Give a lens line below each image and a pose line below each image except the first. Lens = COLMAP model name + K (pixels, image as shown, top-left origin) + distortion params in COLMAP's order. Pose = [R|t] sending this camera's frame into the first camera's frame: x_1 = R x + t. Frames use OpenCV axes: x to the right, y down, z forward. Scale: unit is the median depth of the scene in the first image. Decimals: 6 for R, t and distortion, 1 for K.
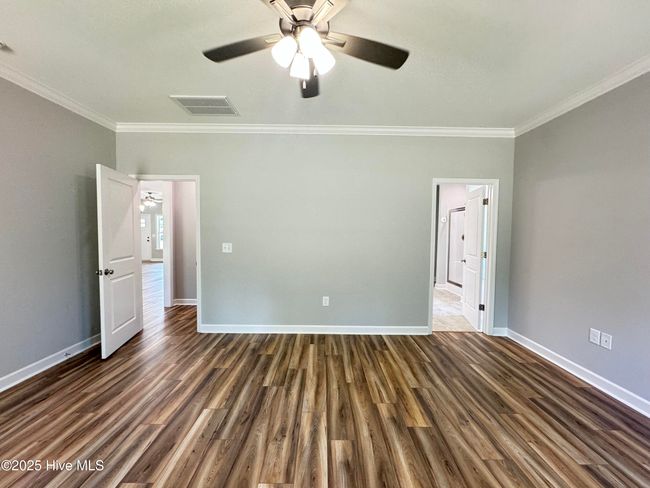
lens RADIAL K [[258.9, 0, 325.4], [0, 258.9, 241.3], [0, 0, 1]] dist [-0.003169, 0.000782]
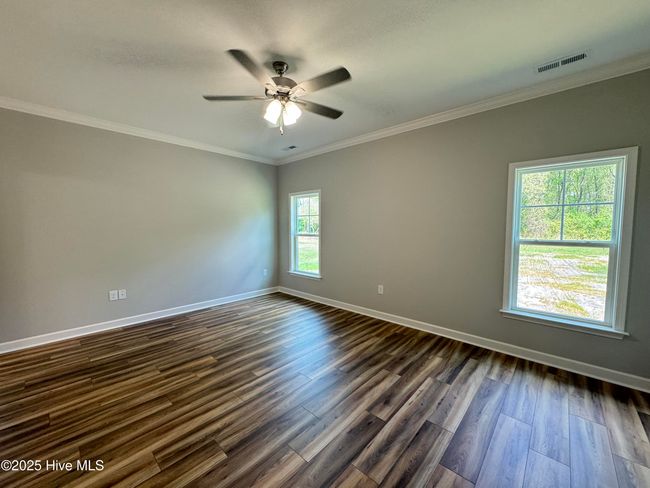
lens RADIAL K [[258.9, 0, 323.6], [0, 258.9, 246.6], [0, 0, 1]] dist [-0.003169, 0.000782]
pose [[-0.729800, -0.062254, 0.680820, -0.939787], [0.012487, 0.994465, 0.104319, -0.057423], [-0.683547, 0.084634, -0.724984, 1.406438]]
